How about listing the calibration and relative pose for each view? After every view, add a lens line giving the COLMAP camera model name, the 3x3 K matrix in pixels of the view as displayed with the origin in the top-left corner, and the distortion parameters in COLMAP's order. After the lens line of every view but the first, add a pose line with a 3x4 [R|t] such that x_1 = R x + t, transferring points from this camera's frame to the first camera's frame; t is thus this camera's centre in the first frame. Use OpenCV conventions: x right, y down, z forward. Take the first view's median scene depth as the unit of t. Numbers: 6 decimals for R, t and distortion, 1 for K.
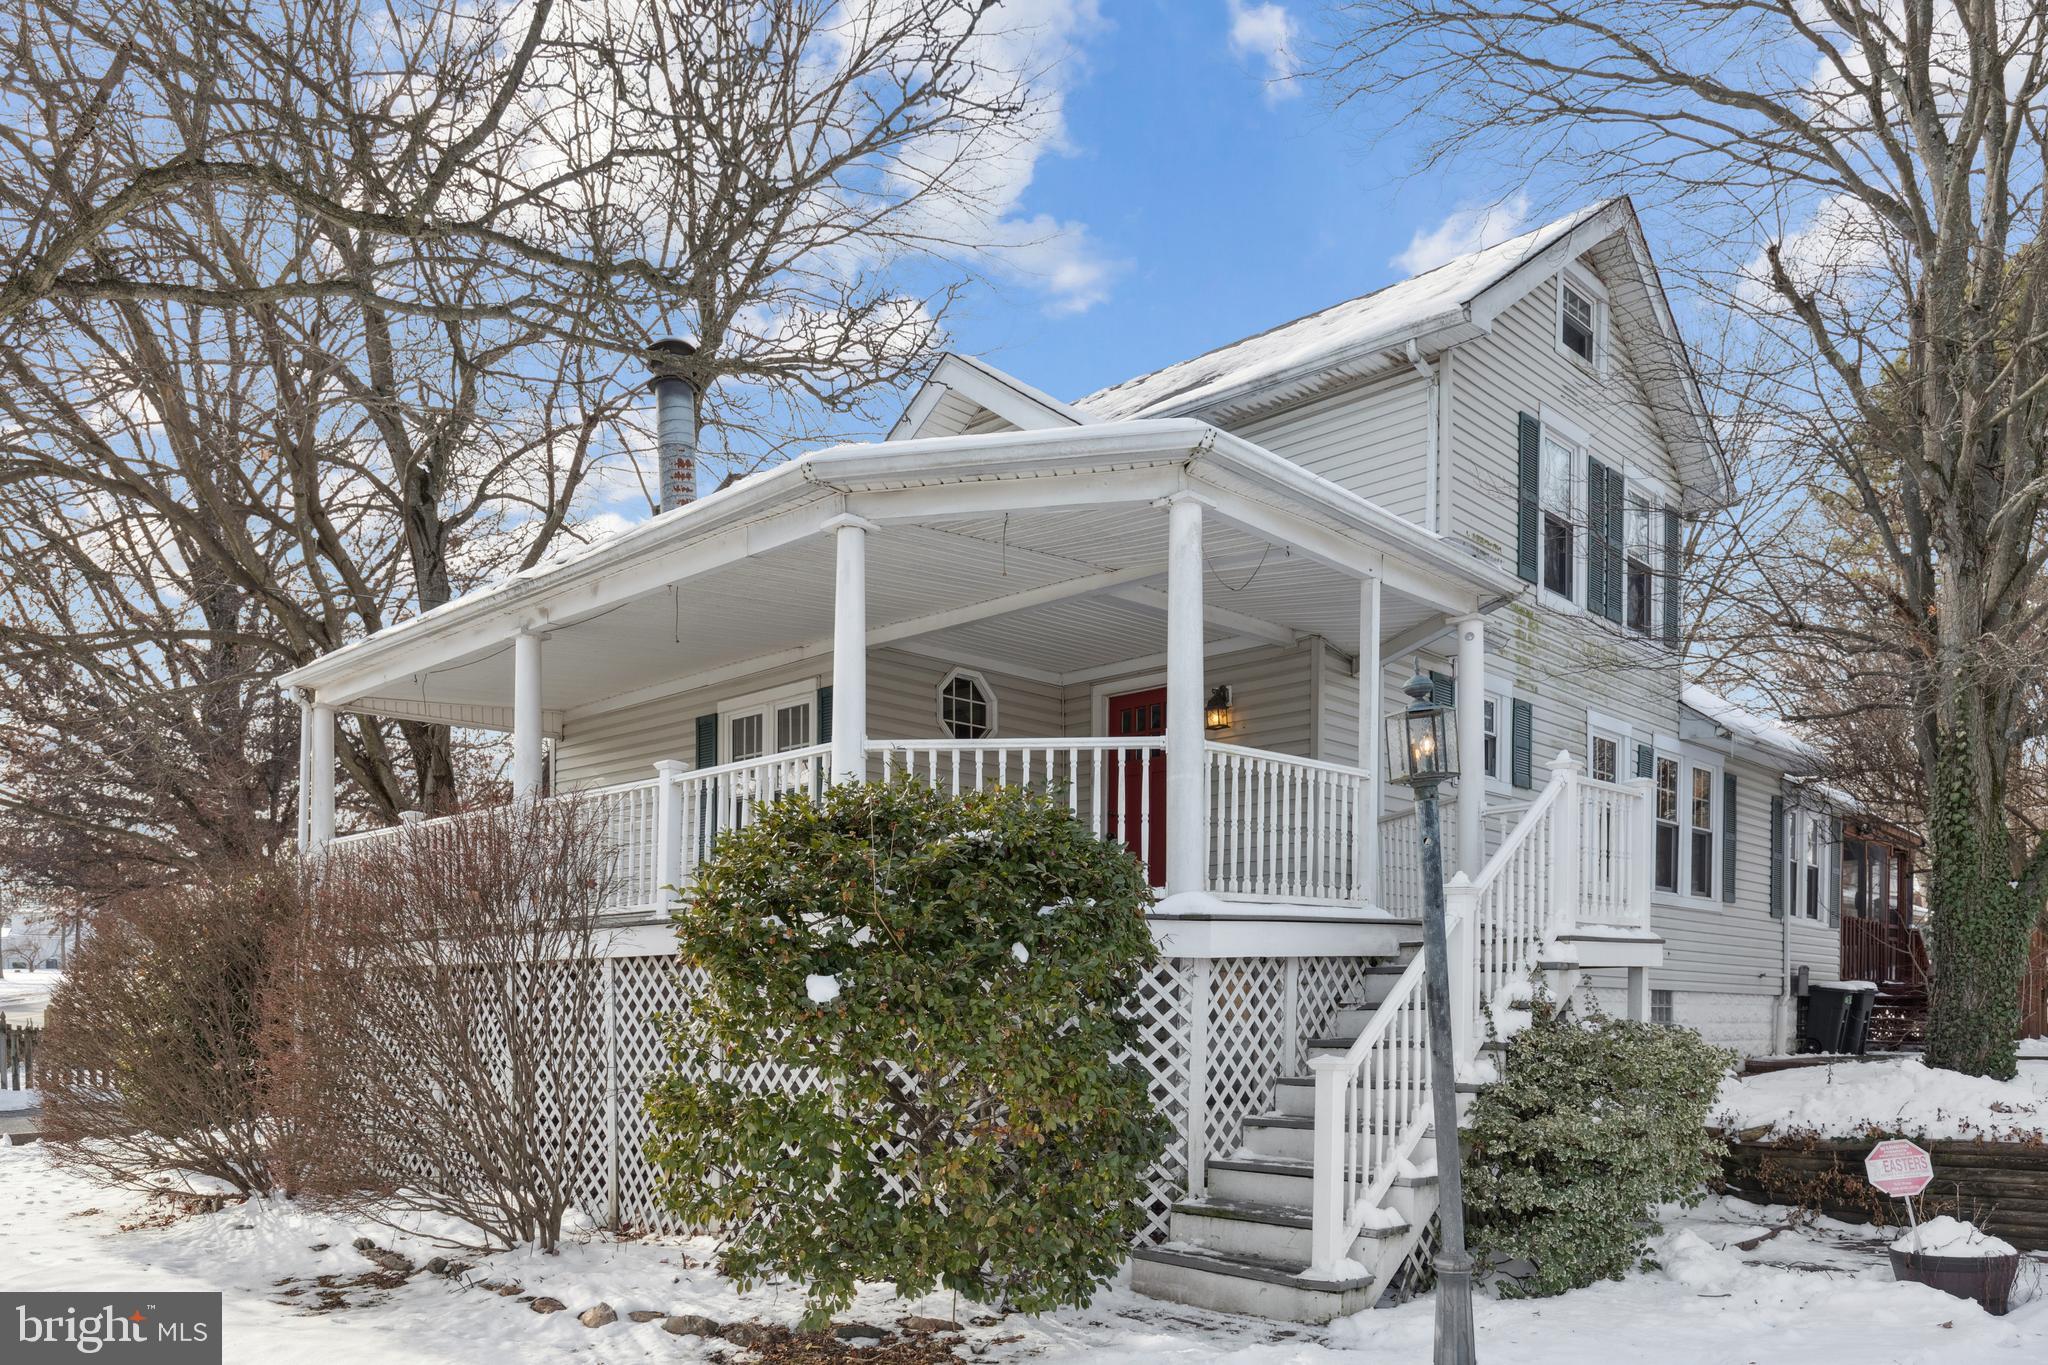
lens RADIAL K [[1413.0, 0, 1058.1], [0, 1413.0, 757.6], [0, 0, 1]] dist [0.002064, 0.000212]
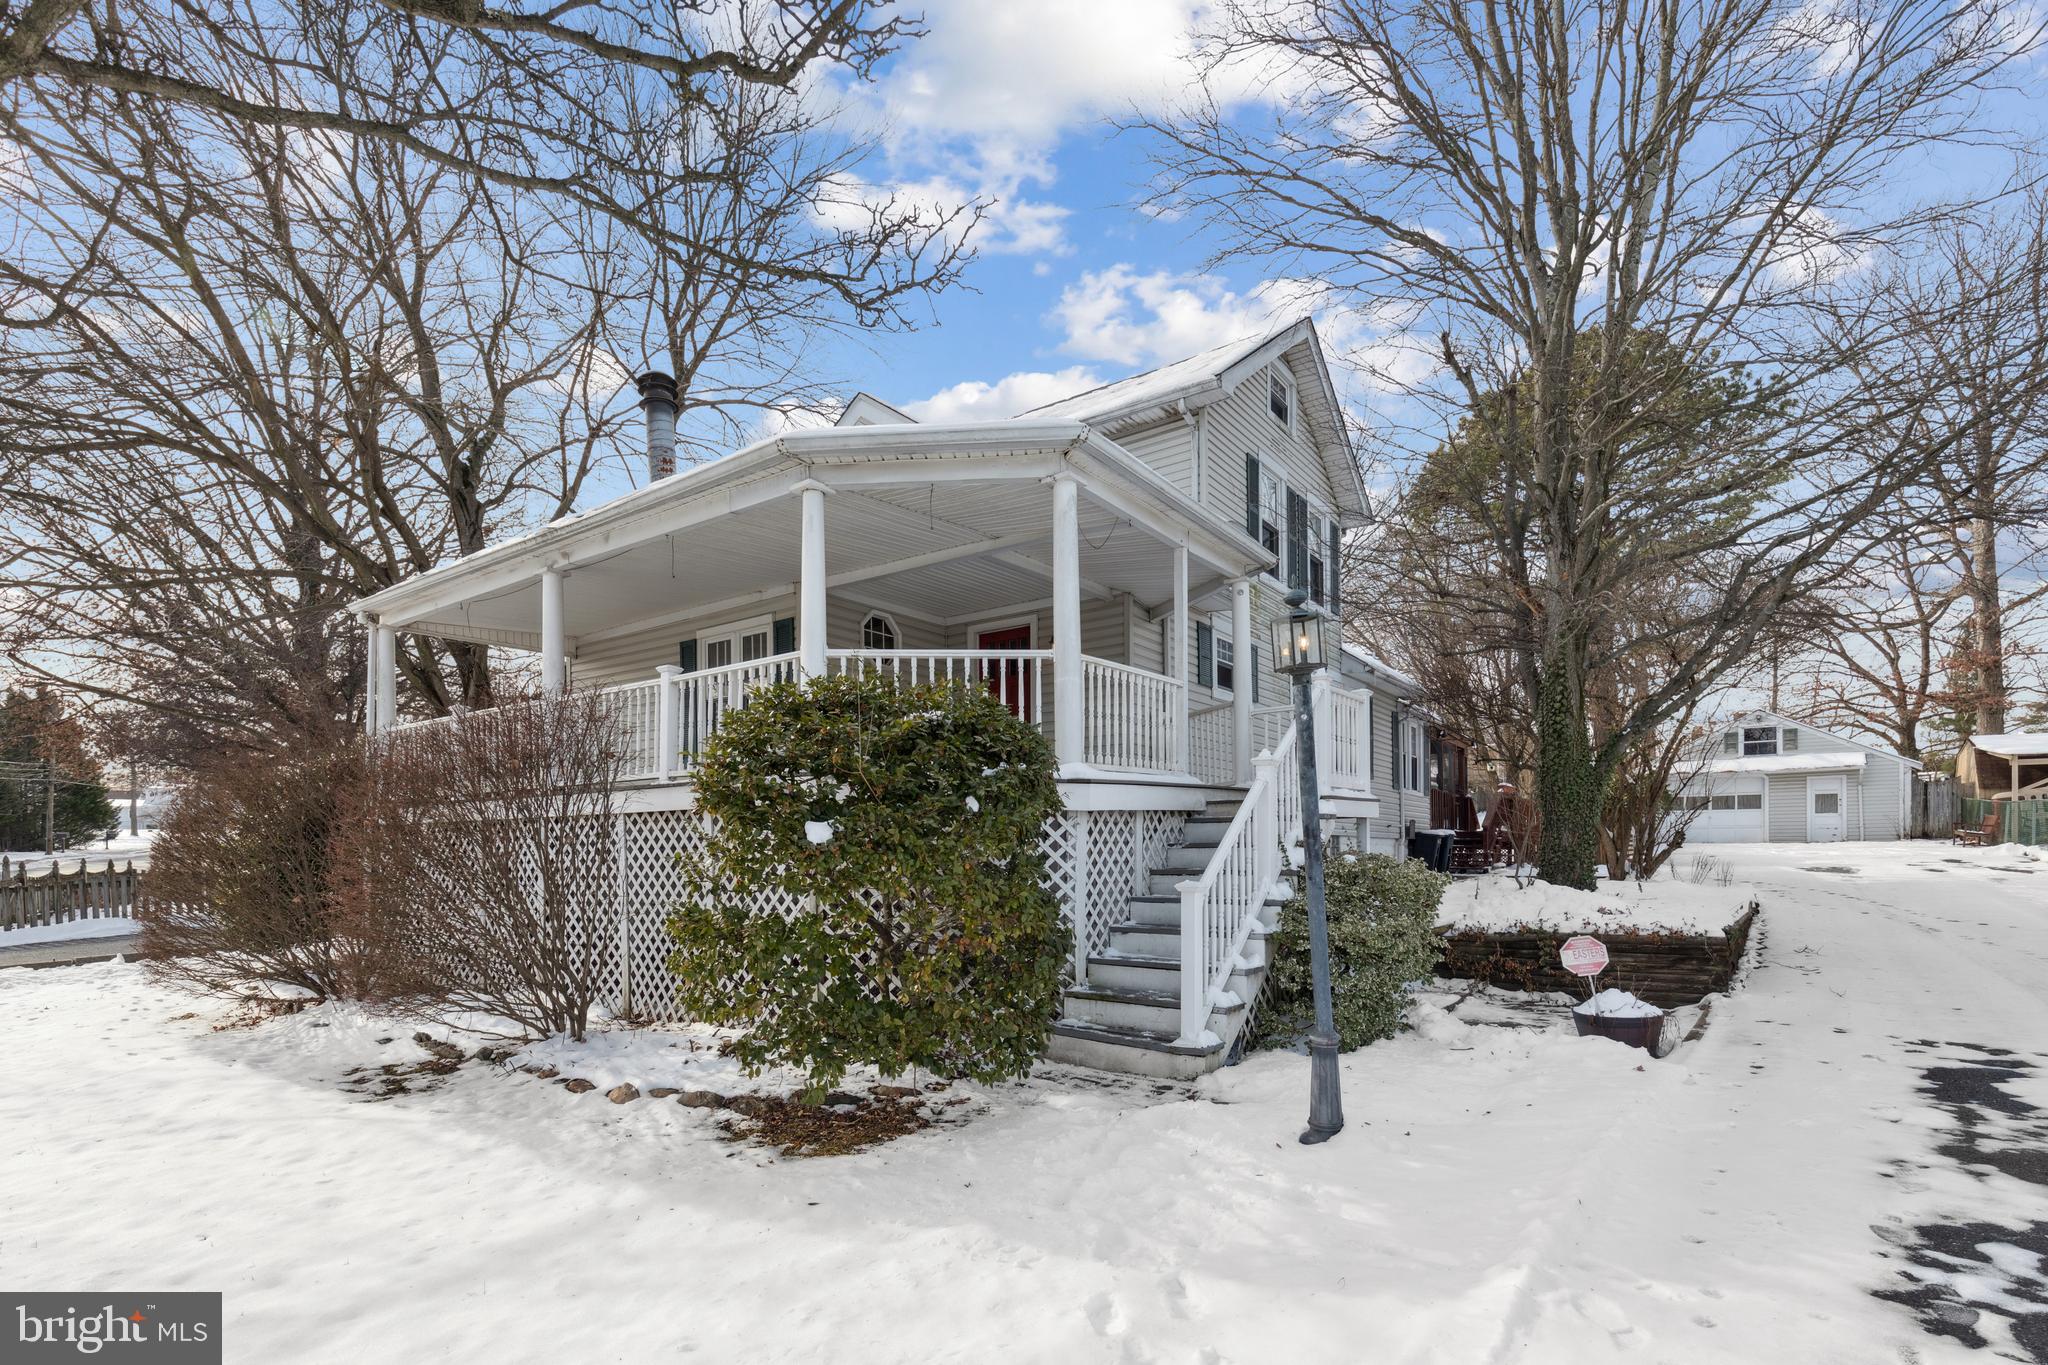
lens RADIAL K [[923.6, 0, 1030.9], [0, 923.6, 720.4], [0, 0, 1]] dist [0.015834, -0.007264]
pose [[0.992067, 0.010514, 0.125269, -0.055982], [-0.014965, 0.999288, 0.034644, 0.022482], [-0.124816, -0.036243, 0.991518, 0.114341]]
